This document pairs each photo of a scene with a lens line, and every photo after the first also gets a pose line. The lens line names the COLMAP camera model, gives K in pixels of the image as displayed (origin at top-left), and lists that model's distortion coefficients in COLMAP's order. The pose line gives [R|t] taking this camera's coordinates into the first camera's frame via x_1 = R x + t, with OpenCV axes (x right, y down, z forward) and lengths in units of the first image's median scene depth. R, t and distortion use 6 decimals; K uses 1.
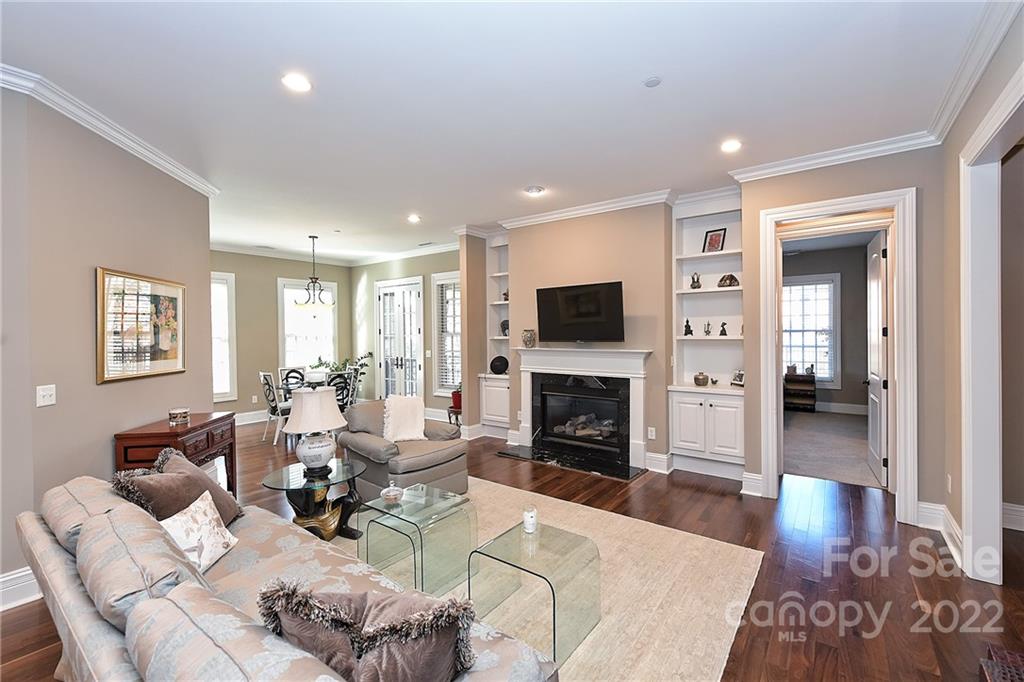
lens RADIAL K [[434.8, 0, 515.7], [0, 434.8, 338.7], [0, 0, 1]] dist [-0.002615, -0.000914]
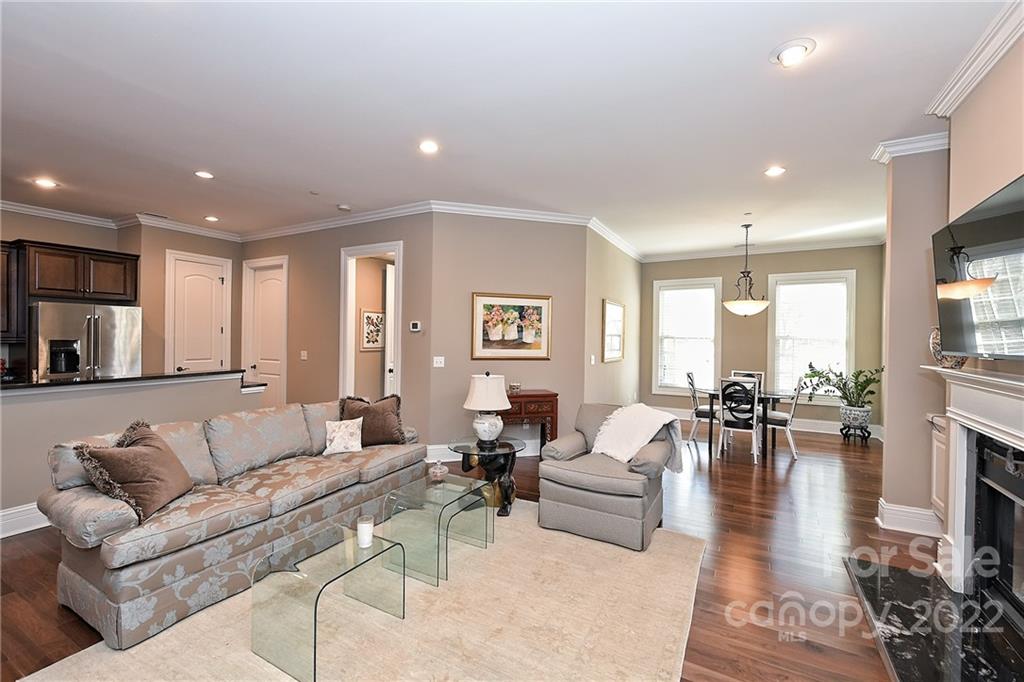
lens RADIAL K [[432.4, 0, 516.6], [0, 432.4, 337.9], [0, 0, 1]] dist [0.001461, -0.000653]
pose [[0.135831, 0.013590, -0.990639, 0.426968], [-0.025489, 0.999623, 0.010218, -0.002822], [0.990404, 0.023863, 0.136126, 0.519689]]
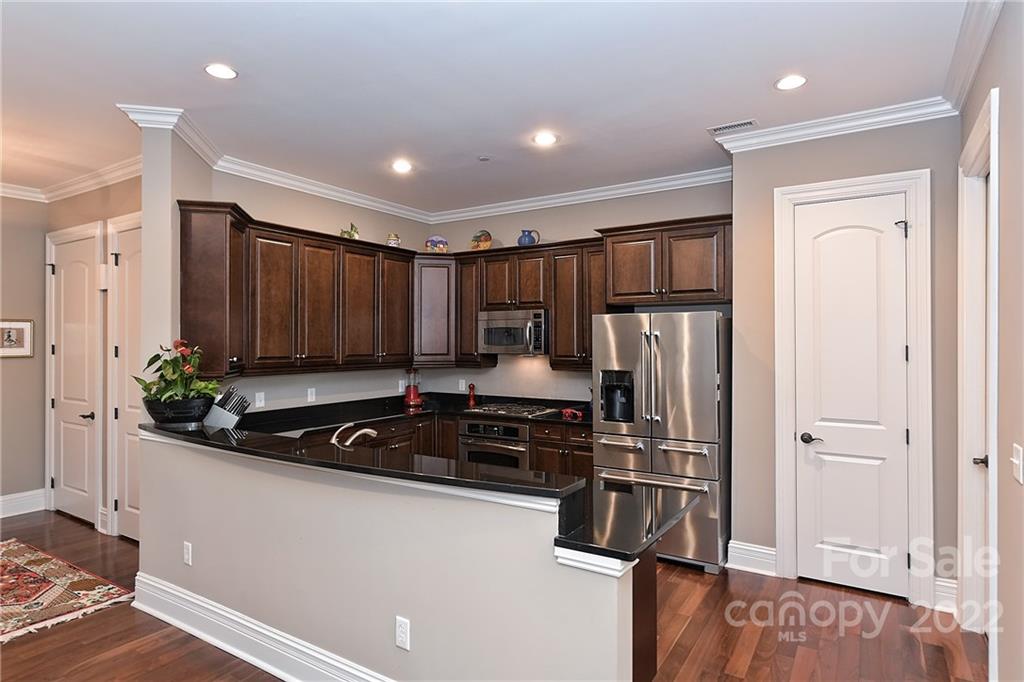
lens RADIAL K [[569.5, 0, 518.1], [0, 569.5, 336.8], [0, 0, 1]] dist [0.002211, -0.000714]
pose [[-0.997344, 0.010581, -0.072068, -0.424071], [0.010196, 0.999932, 0.005707, -0.017126], [0.072124, 0.004957, -0.997383, 0.465860]]
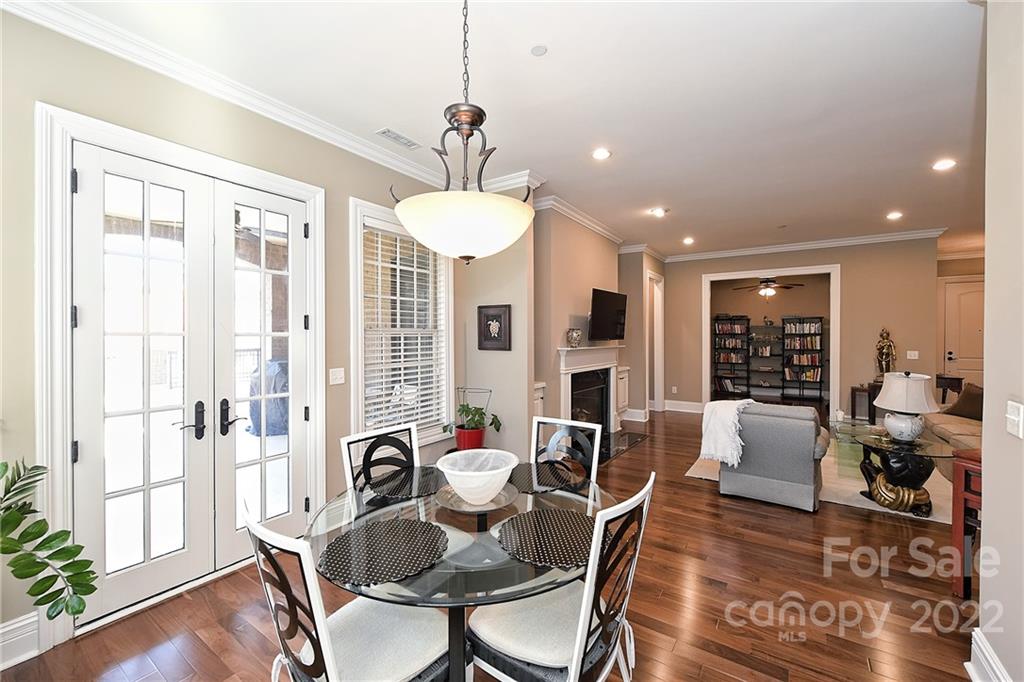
lens RADIAL K [[411.9, 0, 514.0], [0, 411.9, 337.1], [0, 0, 1]] dist [-0.002045, -0.000183]
pose [[-0.036987, 0.004772, 0.999304, -0.891591], [0.013175, 0.999904, -0.004288, 0.000330], [-0.999229, 0.013007, -0.037047, 1.213422]]
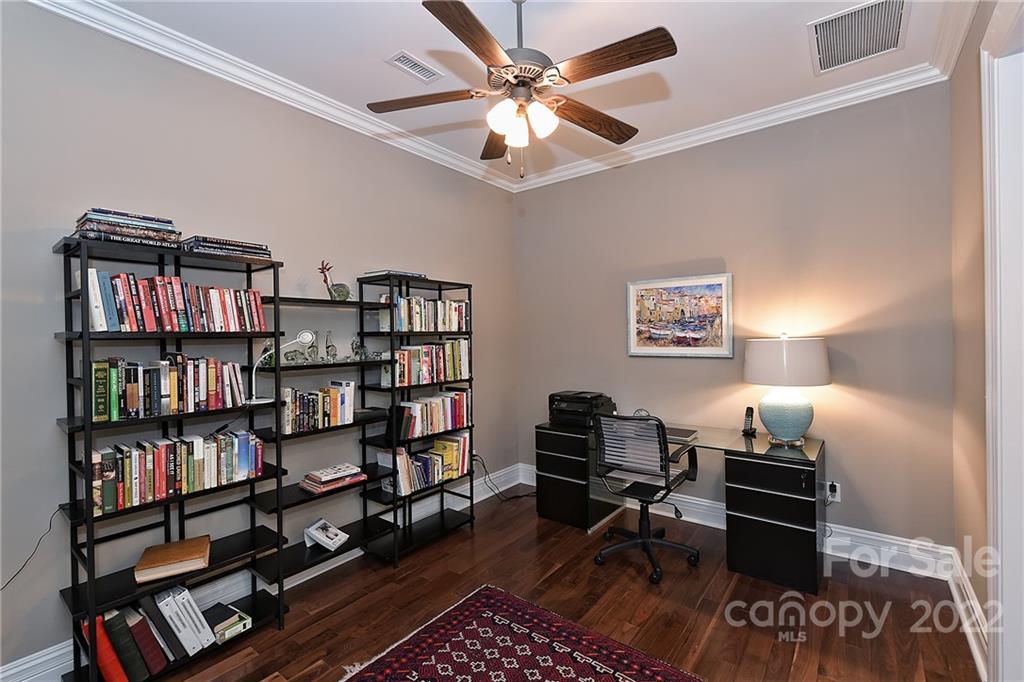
lens RADIAL K [[441.1, 0, 515.6], [0, 441.1, 335.7], [0, 0, 1]] dist [-0.031743, -0.000041]
pose [[-0.999384, 0.028874, 0.019930, 0.670262], [0.029077, 0.999527, 0.009981, -0.004116], [-0.019632, 0.010554, -0.999752, 0.510531]]
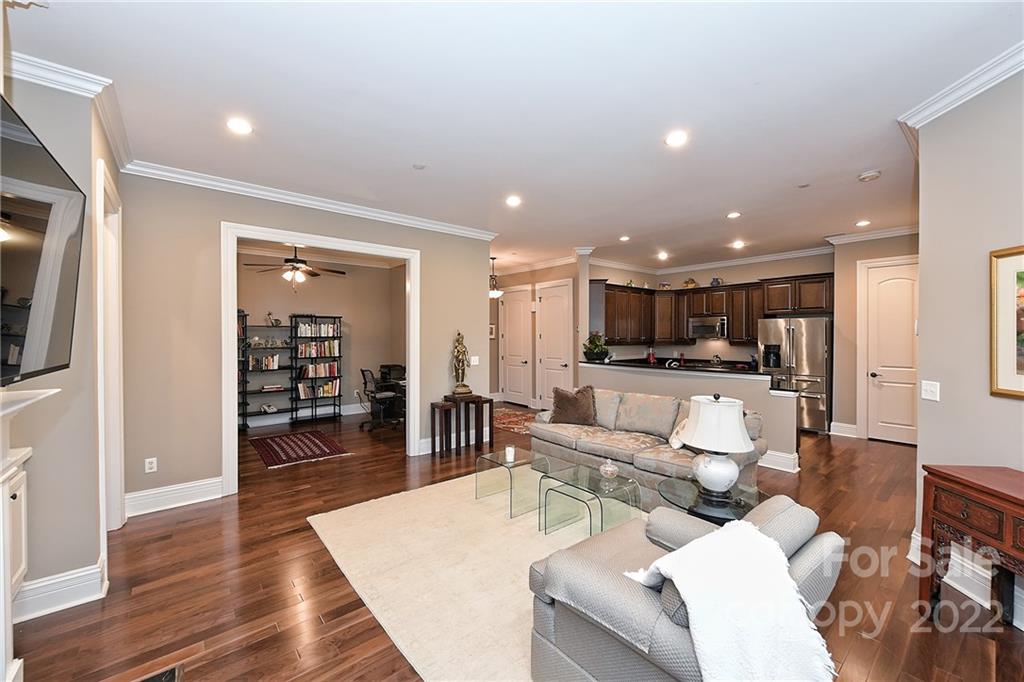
lens RADIAL K [[402.9, 0, 516.5], [0, 402.9, 337.6], [0, 0, 1]] dist [0.002732, -0.002424]
pose [[-0.971988, 0.009621, 0.234833, -0.149220], [0.013304, 0.999812, 0.014106, -0.013909], [-0.234654, 0.016835, -0.971933, 1.070865]]
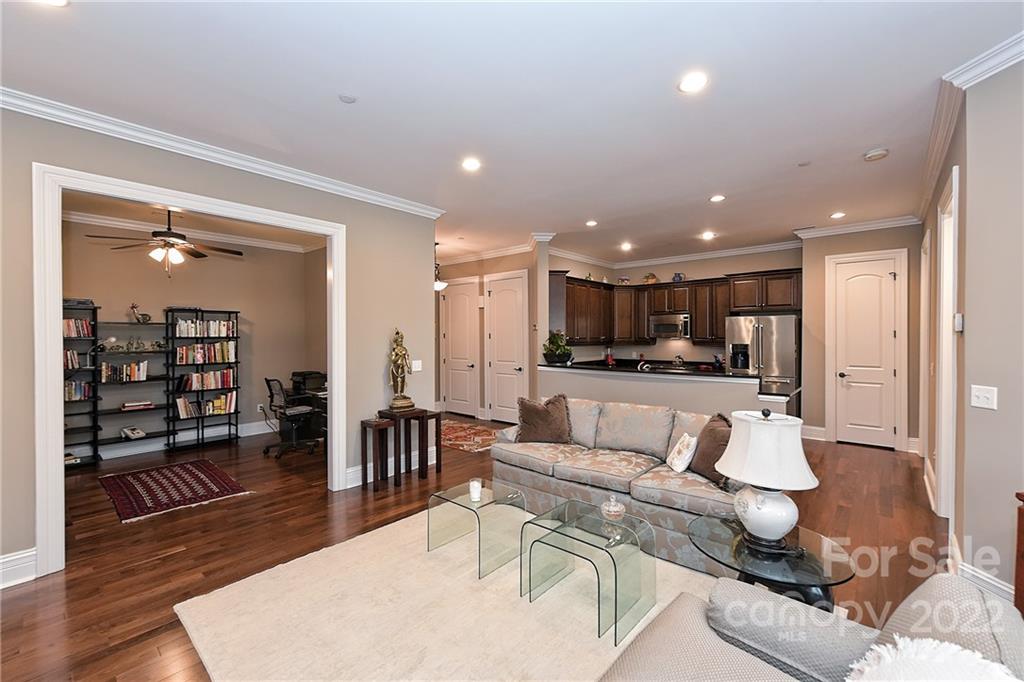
lens RADIAL K [[425.3, 0, 517.3], [0, 425.3, 338.2], [0, 0, 1]] dist [0.001322, -0.000626]
pose [[-0.996942, 0.012691, 0.077111, -0.076743], [0.013998, 0.999767, 0.016432, -0.010555], [-0.076885, 0.017461, -0.996887, 0.952997]]
